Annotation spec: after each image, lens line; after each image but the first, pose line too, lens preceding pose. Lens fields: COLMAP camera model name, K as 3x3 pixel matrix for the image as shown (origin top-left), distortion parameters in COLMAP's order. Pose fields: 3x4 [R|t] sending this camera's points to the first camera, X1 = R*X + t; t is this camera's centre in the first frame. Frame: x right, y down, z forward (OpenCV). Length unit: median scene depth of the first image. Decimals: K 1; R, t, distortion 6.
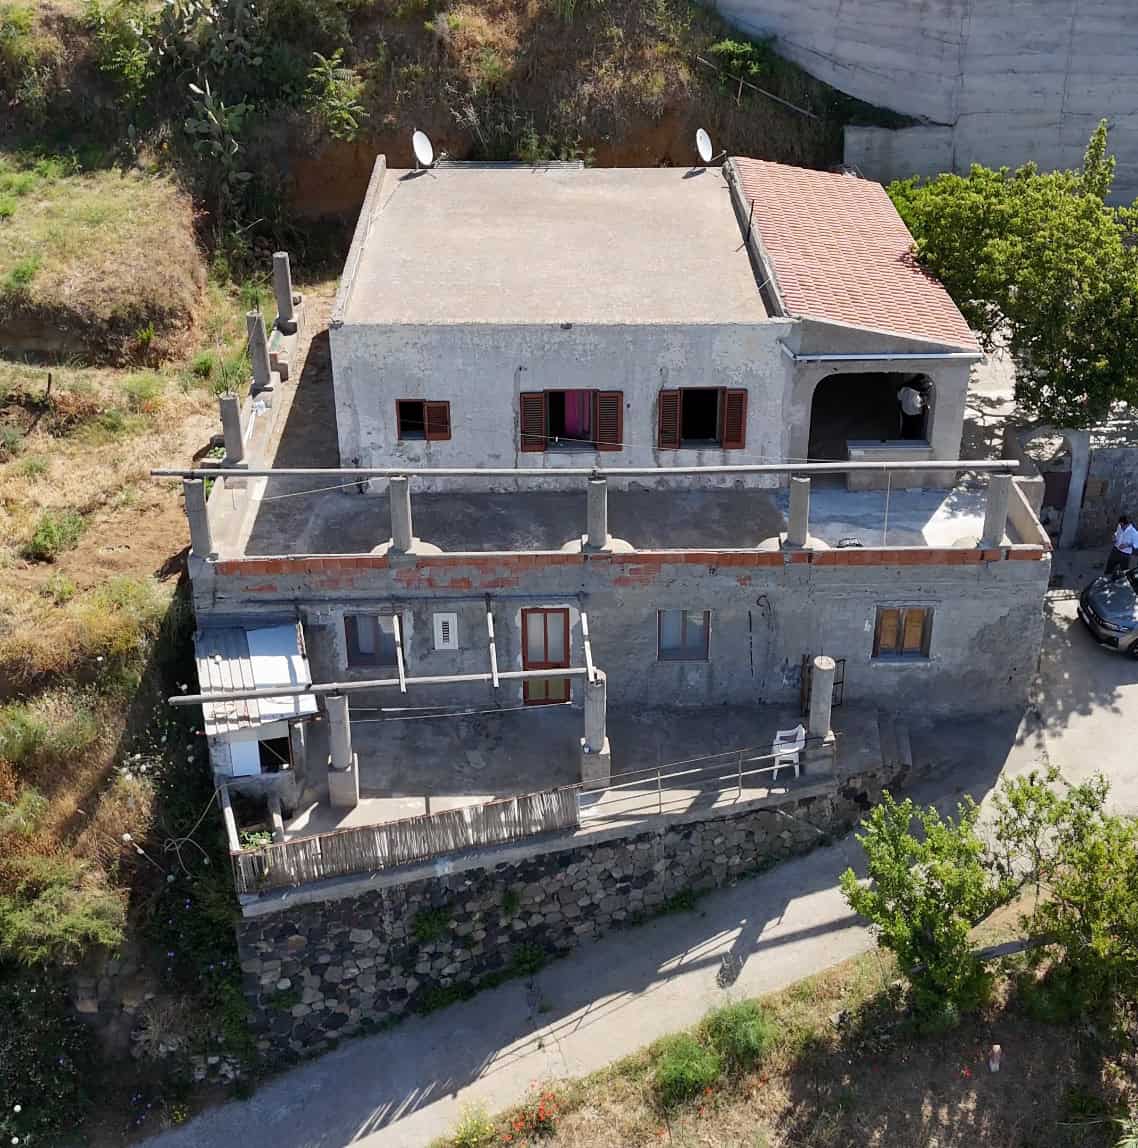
lens RADIAL K [[1487.7, 0, 570.7], [0, 1487.7, 418.3], [0, 0, 1]] dist [0.126289, -0.235497]
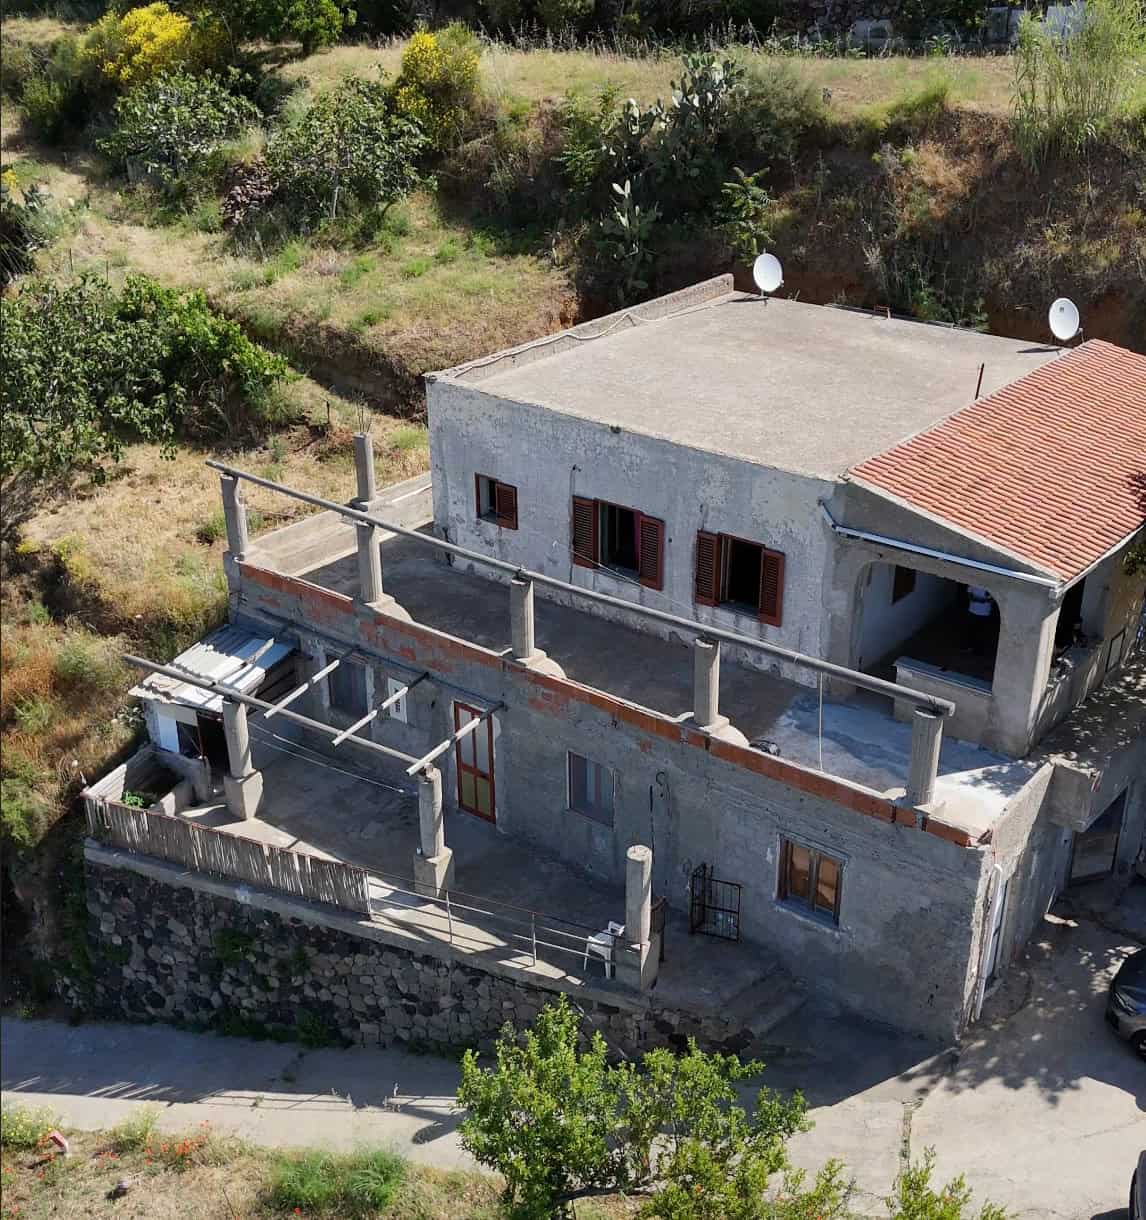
lens RADIAL K [[1493.2, 0, 570.0], [0, 1493.2, 656.4], [0, 0, 1]] dist [0.168947, -0.420676]
pose [[0.766175, 0.291733, -0.572598, 0.536492], [-0.295068, 0.951244, 0.089829, -0.004864], [0.570886, 0.100131, 0.814900, 0.257971]]
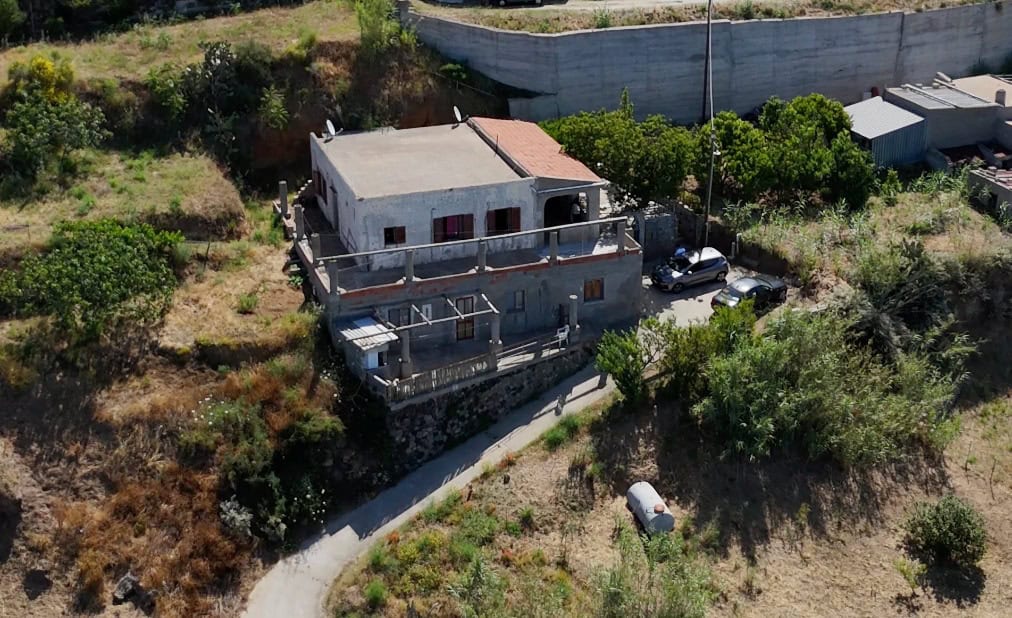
lens RADIAL K [[1451.8, 0, 509.2], [0, 1451.8, 238.0], [0, 0, 1]] dist [0.235691, -0.020540]
pose [[0.948481, -0.122343, 0.292261, -0.635965], [0.147754, 0.986791, -0.066431, 0.196562], [-0.280273, 0.106191, 0.954029, -1.359613]]
